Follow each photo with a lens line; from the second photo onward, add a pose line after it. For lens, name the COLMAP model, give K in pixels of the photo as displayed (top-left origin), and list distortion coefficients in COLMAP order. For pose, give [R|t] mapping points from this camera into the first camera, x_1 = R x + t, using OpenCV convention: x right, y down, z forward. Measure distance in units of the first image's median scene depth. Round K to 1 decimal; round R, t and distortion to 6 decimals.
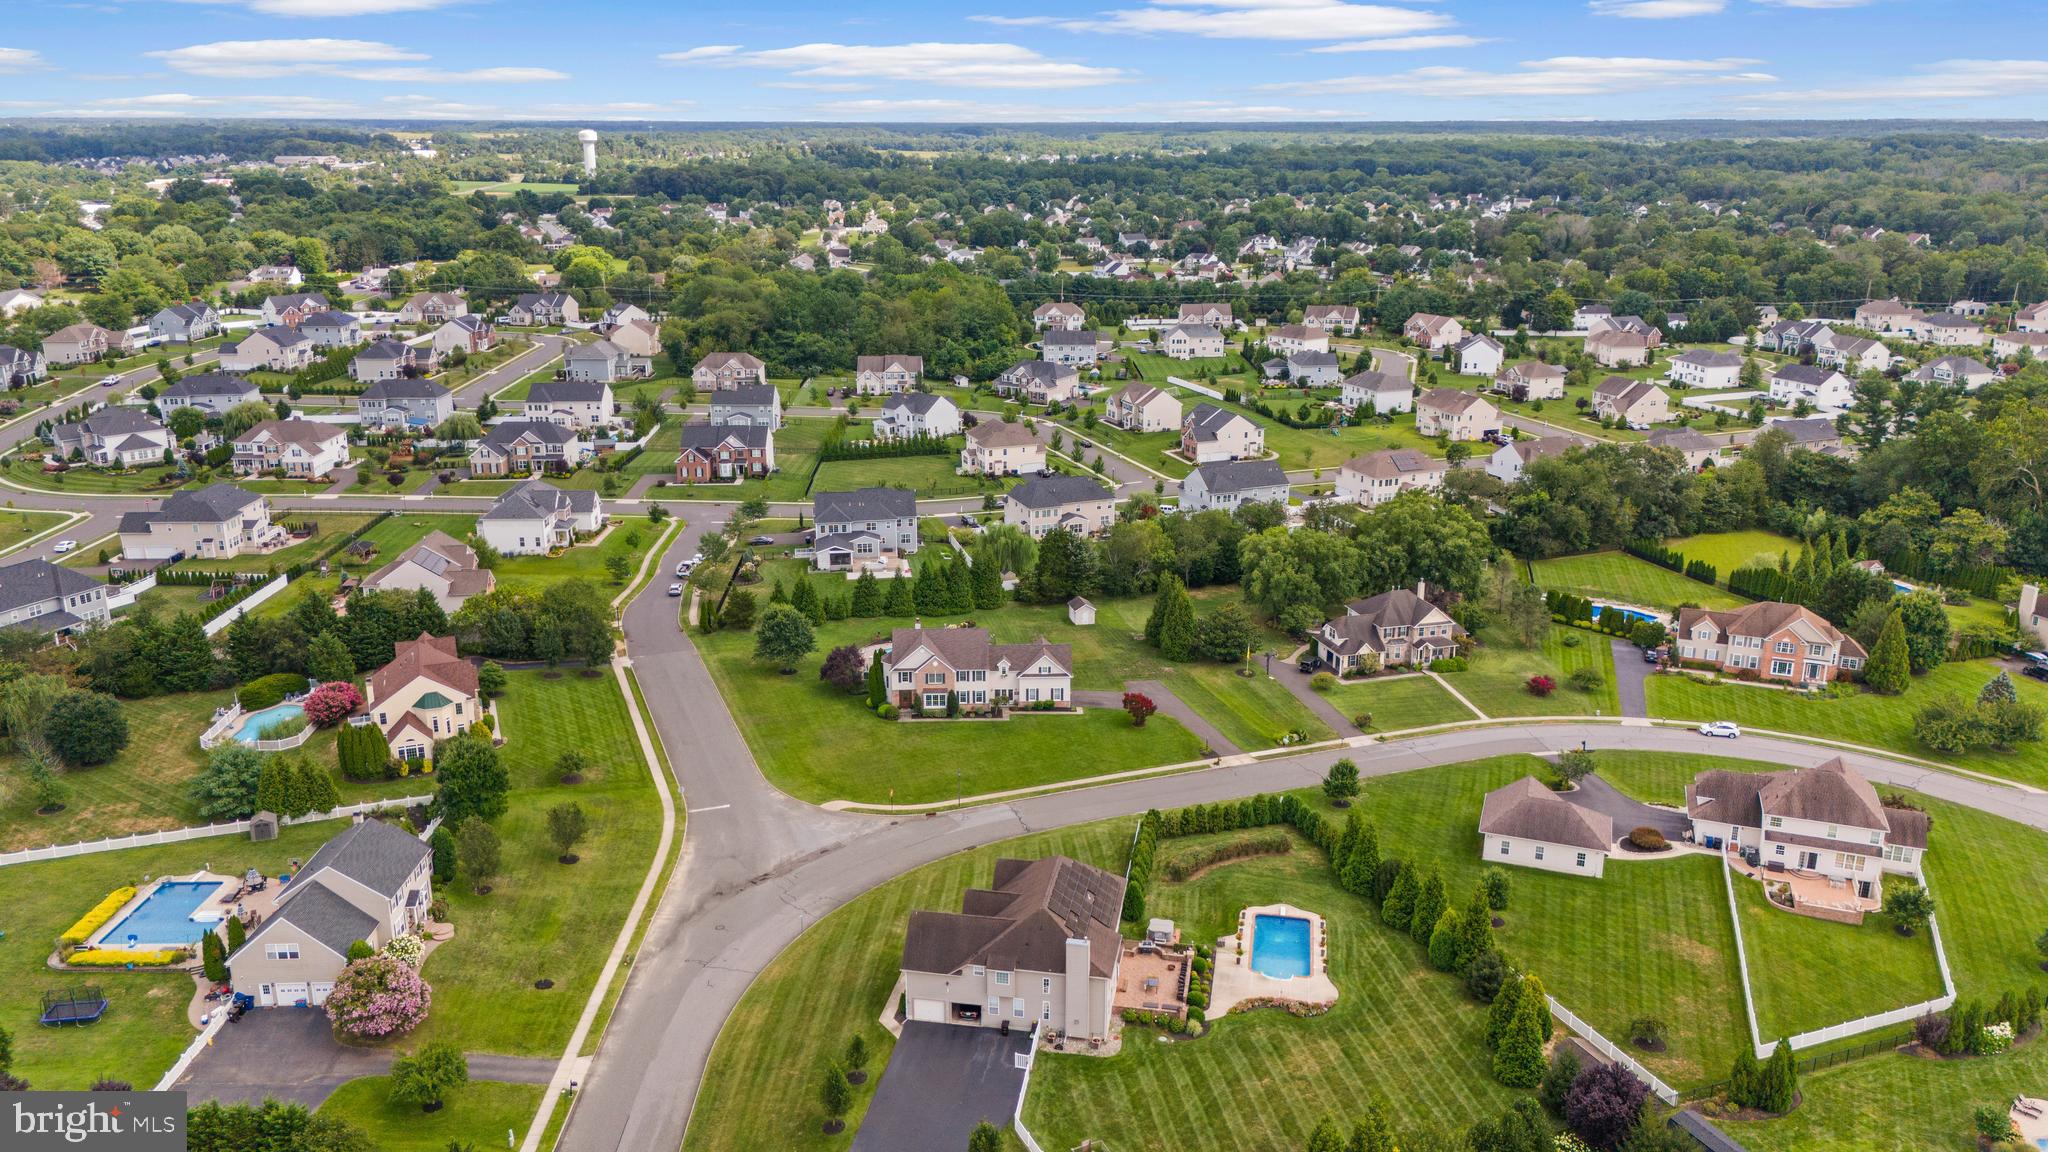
lens RADIAL K [[1512.9, 0, 1024.0], [0, 1512.9, 576.0], [0, 0, 1]] dist [0.059563, -0.063194]
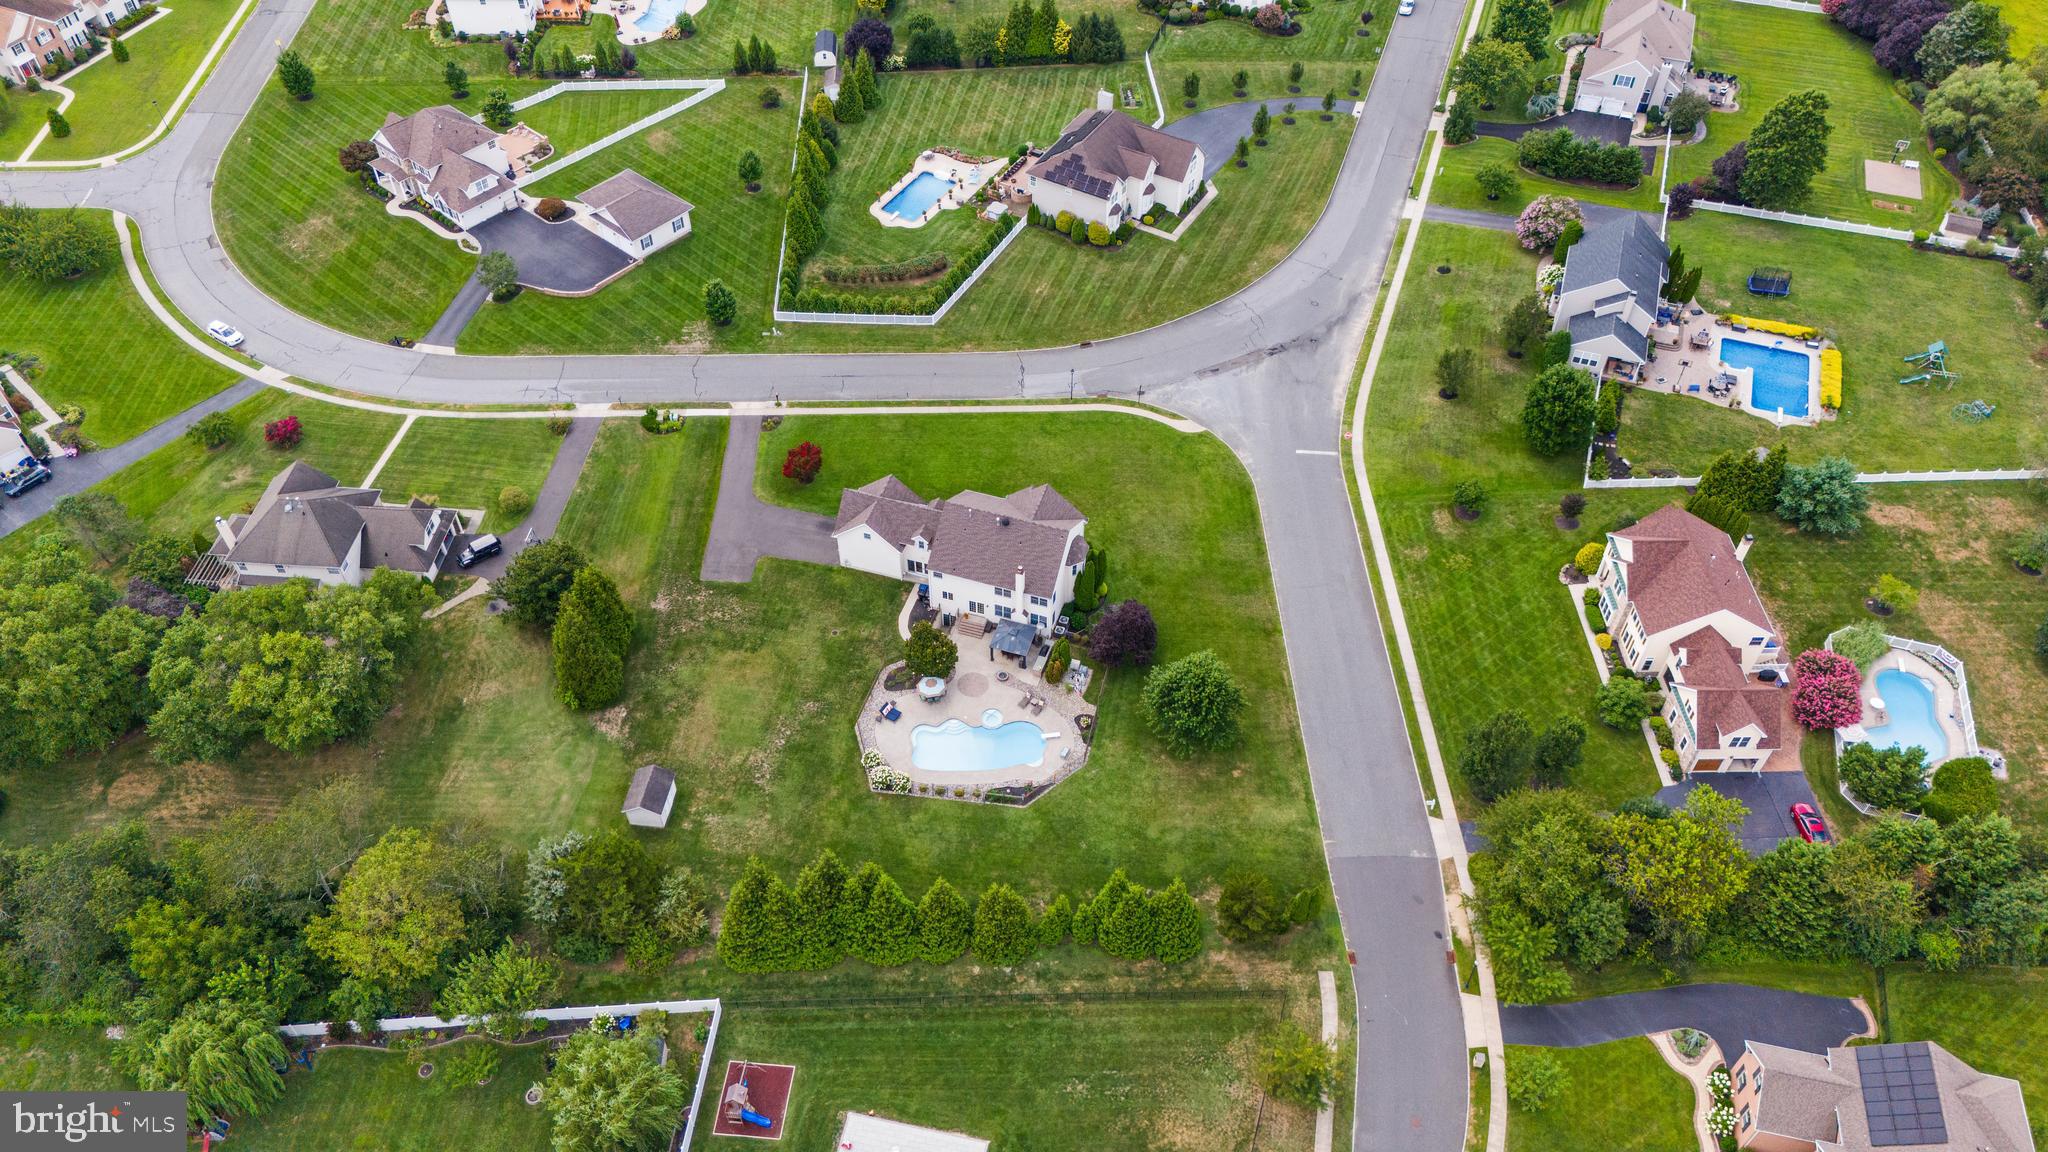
lens RADIAL K [[1512.9, 0, 1024.0], [0, 1512.9, 576.0], [0, 0, 1]] dist [0.059563, -0.063194]
pose [[-0.937021, -0.264098, 0.228569, -0.246628], [0.091818, 0.445140, 0.890741, -0.624038], [-0.336989, 0.855630, -0.392857, 1.359442]]
